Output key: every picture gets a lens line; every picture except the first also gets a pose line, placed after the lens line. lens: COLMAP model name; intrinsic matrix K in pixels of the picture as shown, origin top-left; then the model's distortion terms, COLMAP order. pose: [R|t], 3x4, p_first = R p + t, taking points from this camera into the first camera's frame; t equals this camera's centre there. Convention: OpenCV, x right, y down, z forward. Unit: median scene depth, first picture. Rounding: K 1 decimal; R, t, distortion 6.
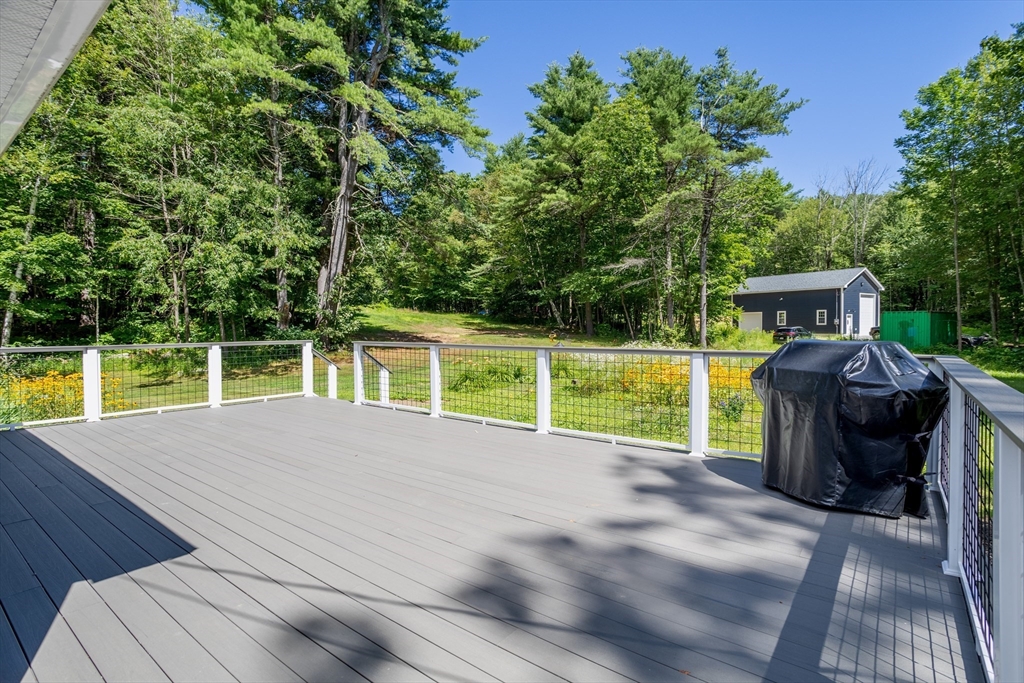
lens RADIAL K [[539.3, 0, 512.0], [0, 539.3, 341.5], [0, 0, 1]] dist [-0.086512, 0.049931]
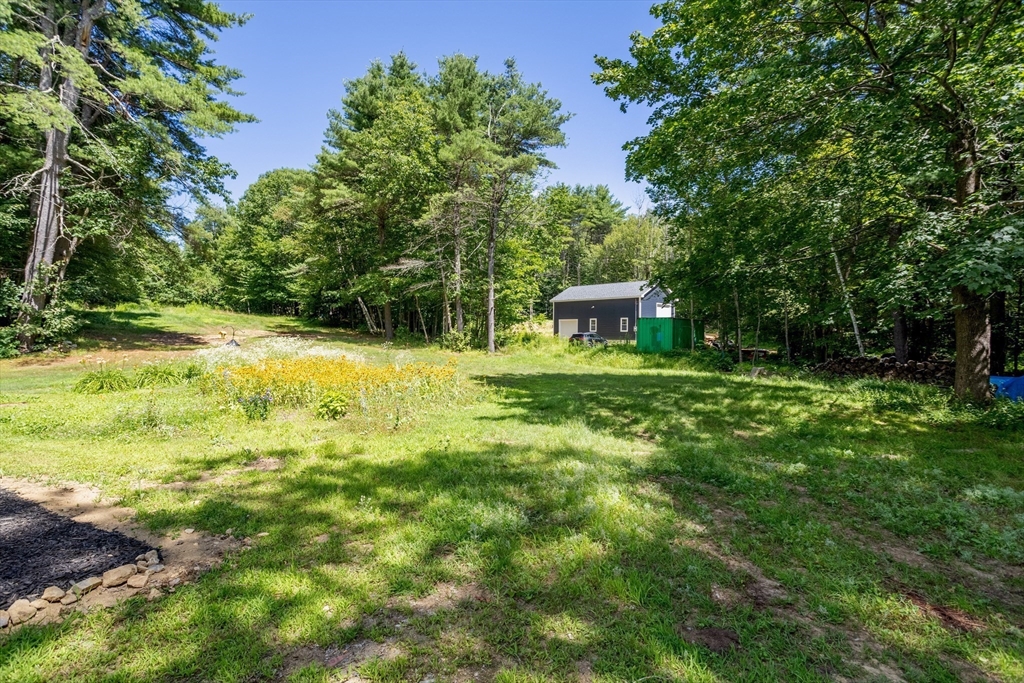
lens RADIAL K [[539.3, 0, 512.0], [0, 539.3, 341.5], [0, 0, 1]] dist [-0.086512, 0.049931]
pose [[0.968009, 0.008325, 0.250778, 0.141355], [-0.005076, 0.999895, -0.013598, 0.006136], [-0.250865, 0.011890, 0.967949, 0.005804]]
